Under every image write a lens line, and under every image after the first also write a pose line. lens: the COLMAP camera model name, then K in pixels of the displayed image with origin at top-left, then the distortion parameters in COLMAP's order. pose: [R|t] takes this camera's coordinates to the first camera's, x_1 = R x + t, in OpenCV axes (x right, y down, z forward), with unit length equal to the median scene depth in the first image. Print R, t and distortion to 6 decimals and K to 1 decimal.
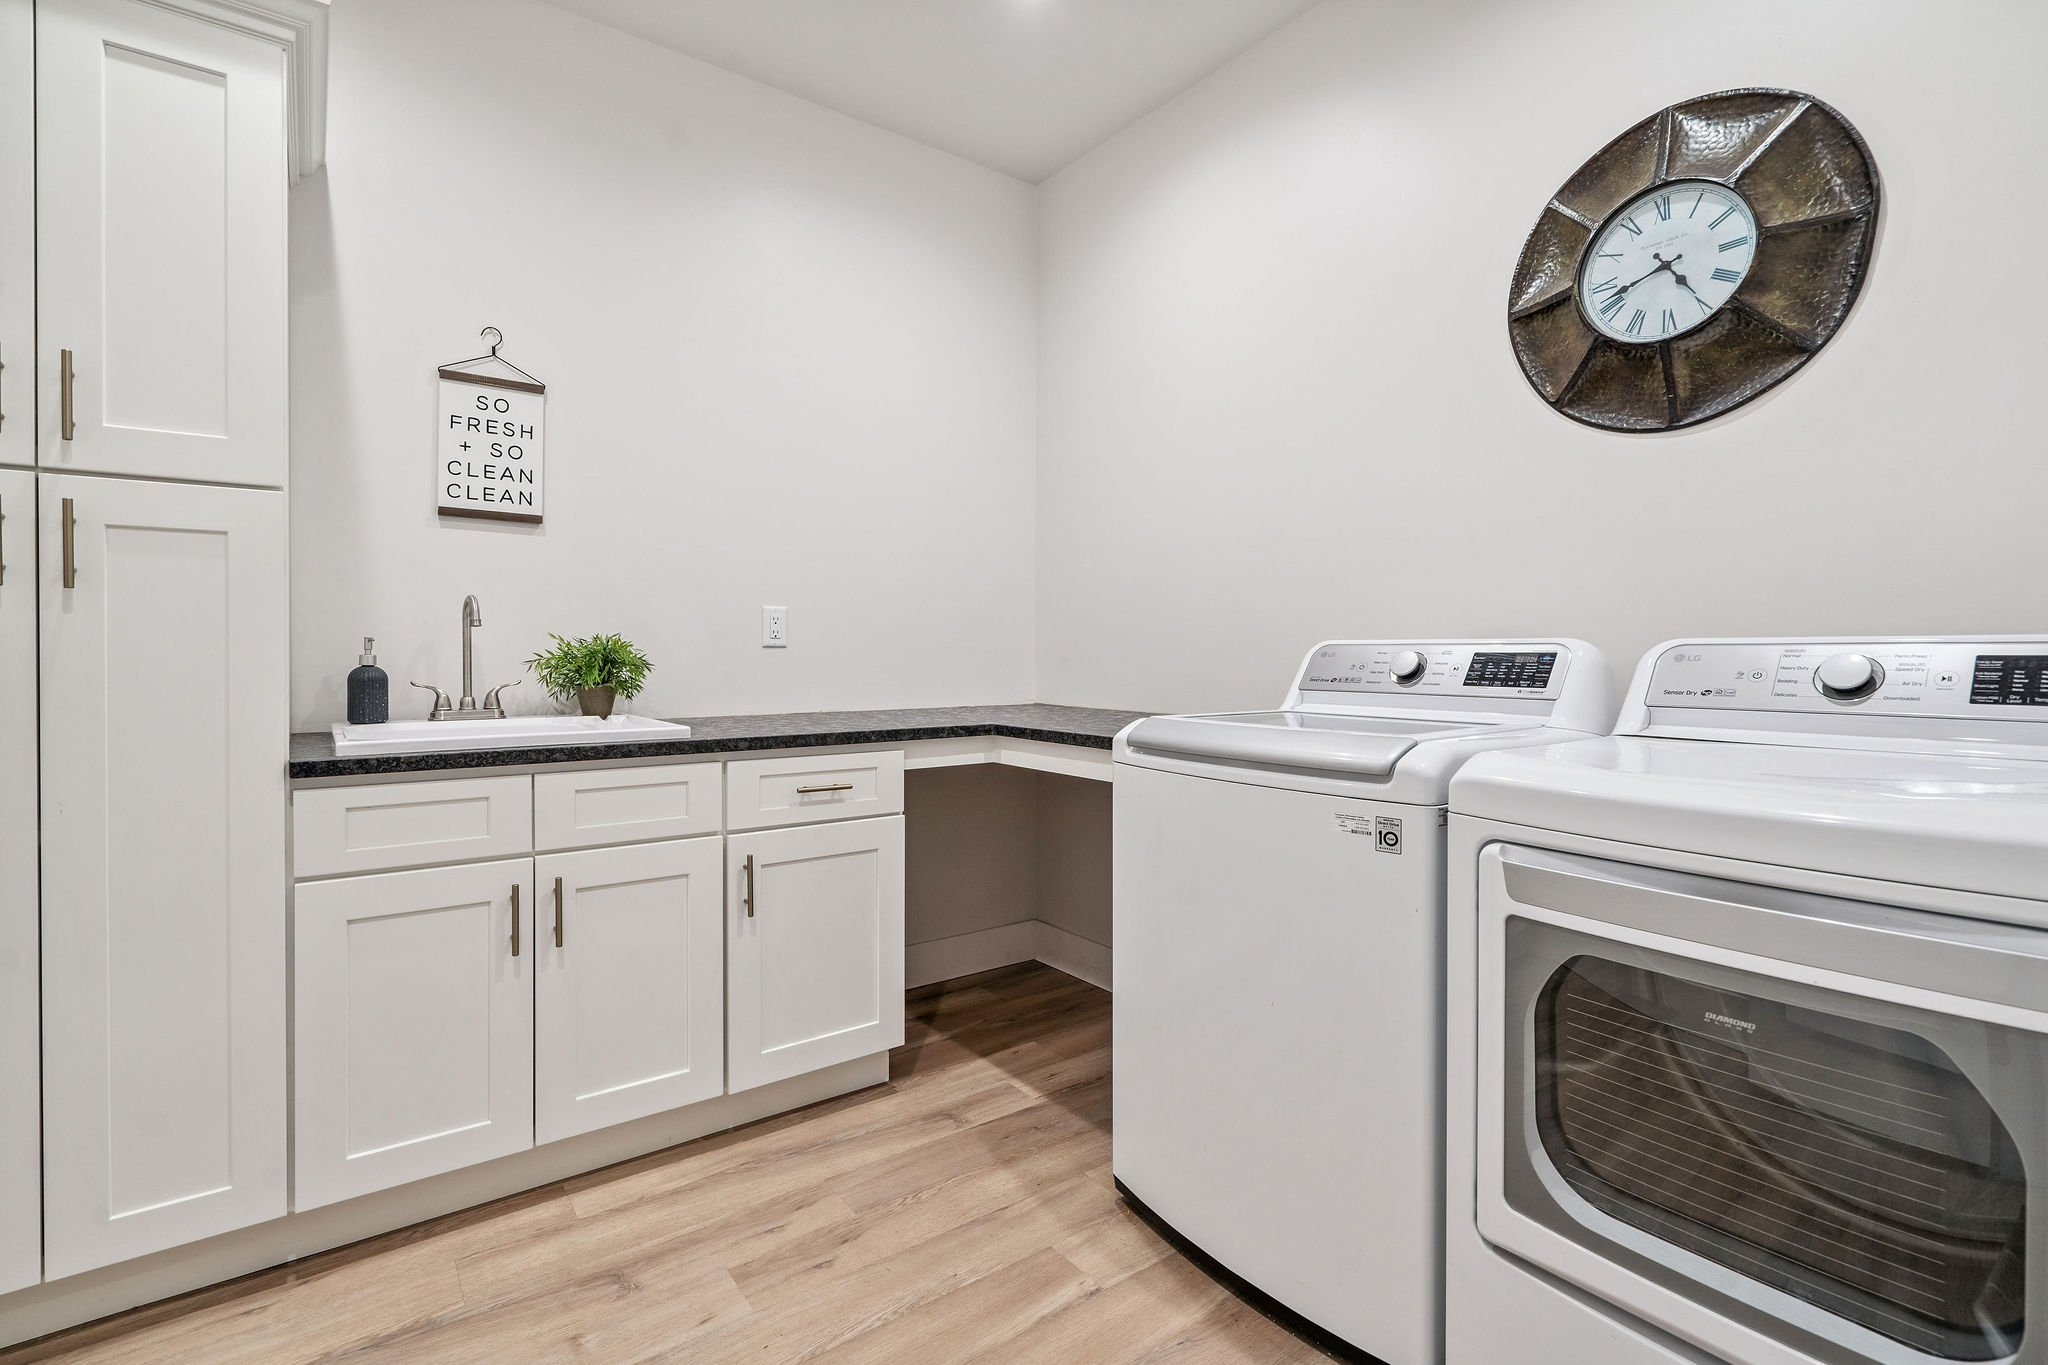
lens RADIAL K [[975.4, 0, 1018.2], [0, 975.4, 610.5], [0, 0, 1]] dist [-0.005644, -0.000438]
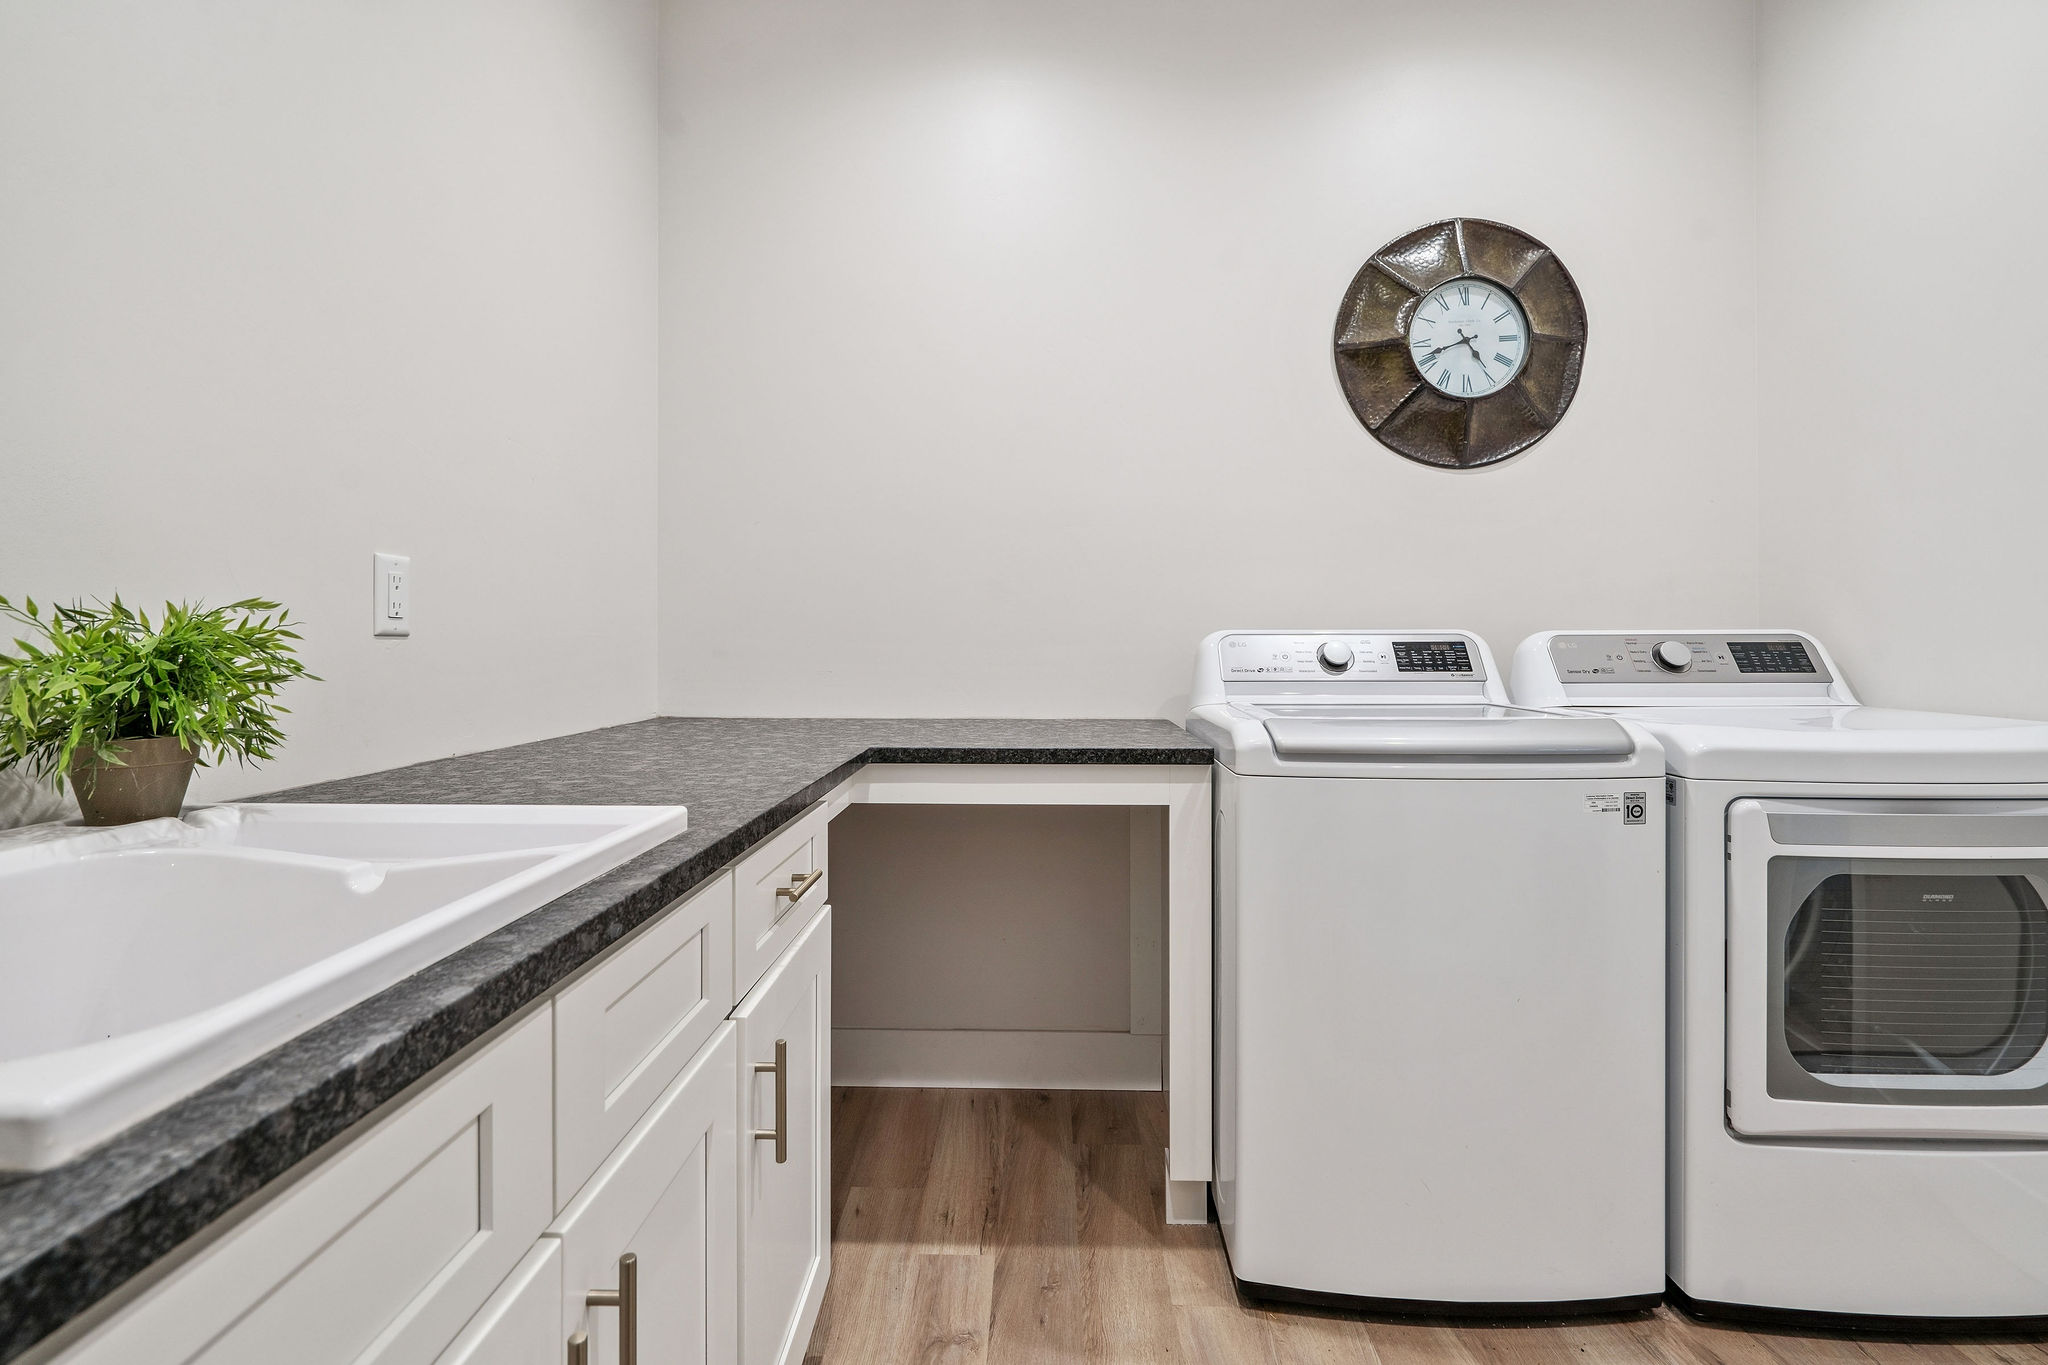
lens RADIAL K [[968.3, 0, 1023.0], [0, 968.3, 603.8], [0, 0, 1]] dist [-0.000525, -0.000193]
pose [[0.609358, 0.029221, 0.792357, -0.704234], [-0.030012, 0.999455, -0.013778, 0.028683], [-0.792327, -0.015385, 0.609902, 0.687911]]
